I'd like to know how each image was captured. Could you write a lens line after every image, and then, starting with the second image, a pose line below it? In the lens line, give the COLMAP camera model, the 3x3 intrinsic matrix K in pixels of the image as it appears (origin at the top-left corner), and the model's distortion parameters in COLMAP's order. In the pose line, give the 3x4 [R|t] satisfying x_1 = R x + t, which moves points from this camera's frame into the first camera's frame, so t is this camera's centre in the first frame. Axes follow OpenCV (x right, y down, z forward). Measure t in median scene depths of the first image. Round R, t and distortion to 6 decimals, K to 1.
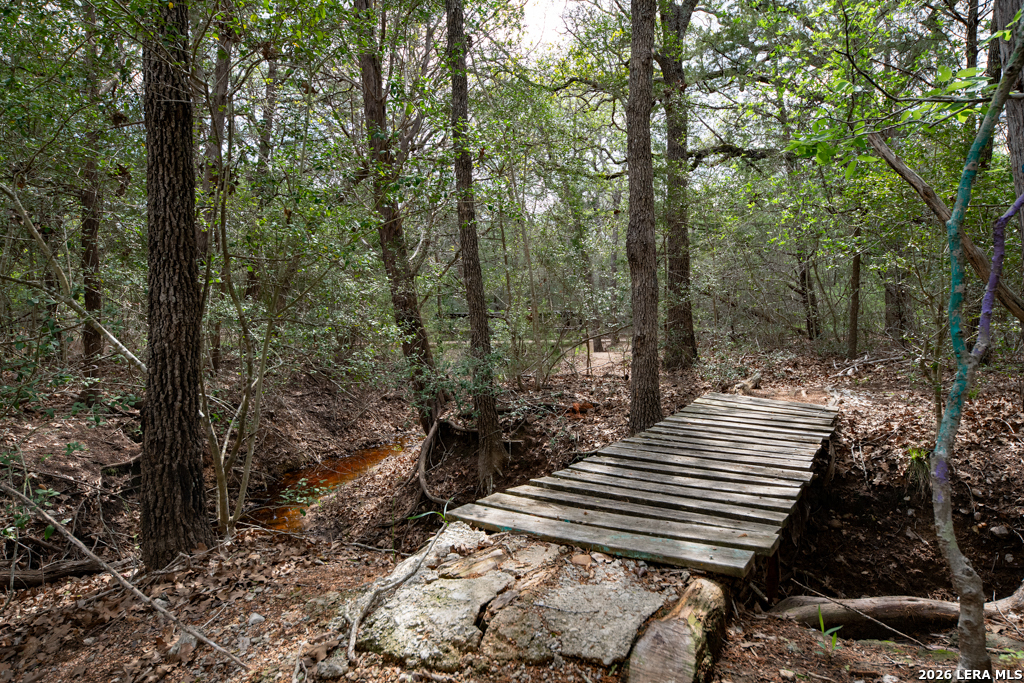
lens RADIAL K [[688.6, 0, 510.3], [0, 688.6, 338.5], [0, 0, 1]] dist [0.009951, 0.000970]
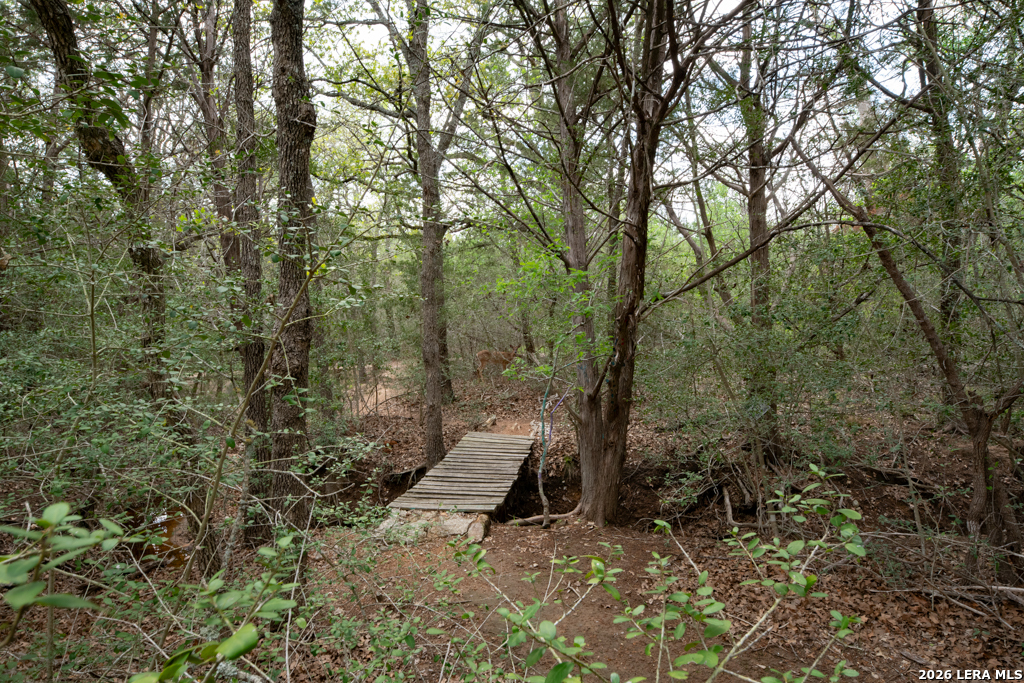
lens RADIAL K [[688.6, 0, 513.2], [0, 688.6, 341.8], [0, 0, 1]] dist [0.009951, 0.000970]
pose [[0.929147, -0.026209, 0.368781, -0.671762], [0.028030, 0.999607, 0.000419, -0.407120], [-0.368647, 0.009948, 0.929516, -1.834667]]
